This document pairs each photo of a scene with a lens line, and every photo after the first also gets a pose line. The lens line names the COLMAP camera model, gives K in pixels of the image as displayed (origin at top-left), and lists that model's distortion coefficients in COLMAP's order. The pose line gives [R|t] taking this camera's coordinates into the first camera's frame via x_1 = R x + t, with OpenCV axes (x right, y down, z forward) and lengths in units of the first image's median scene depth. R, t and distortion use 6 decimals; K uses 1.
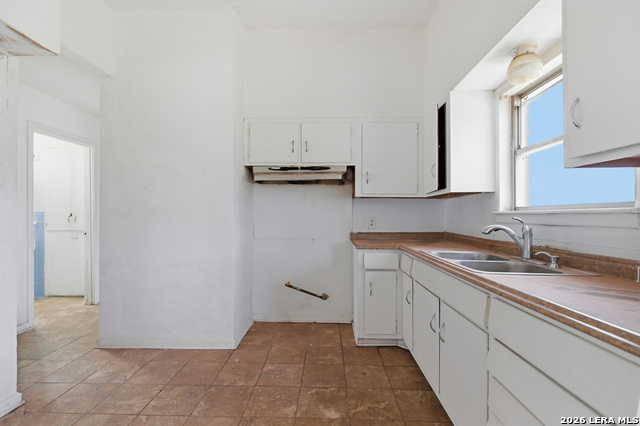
lens RADIAL K [[290.8, 0, 319.0], [0, 290.8, 215.0], [0, 0, 1]] dist [0.001070, 0.001020]
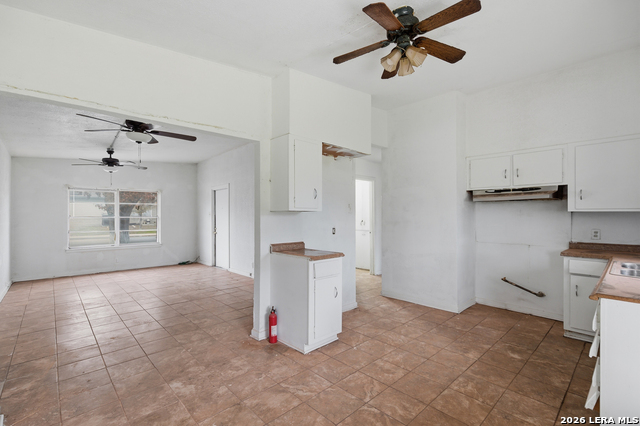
lens RADIAL K [[290.8, 0, 318.2], [0, 290.8, 214.5], [0, 0, 1]] dist [0.001070, 0.001020]
pose [[0.697135, -0.002824, -0.716934, 0.270475], [0.002776, 0.999995, -0.001240, -0.053664], [0.716934, -0.001126, 0.697140, -0.540649]]
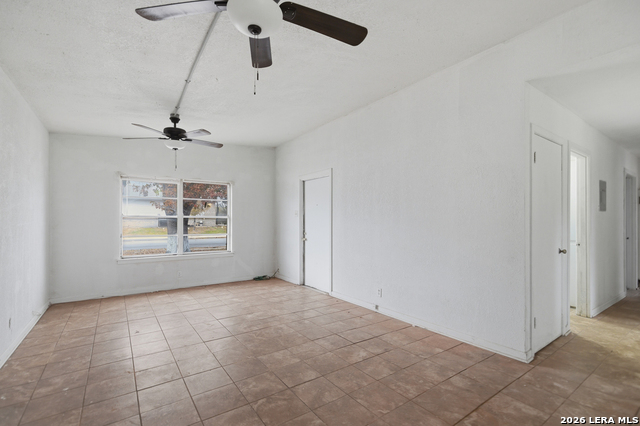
lens RADIAL K [[290.8, 0, 319.6], [0, 290.8, 219.4], [0, 0, 1]] dist [0.001070, 0.001020]
pose [[0.596292, 0.006139, -0.802744, -0.735199], [-0.003619, 0.999981, 0.004959, -0.032496], [0.802759, -0.000052, 0.596303, -0.428242]]
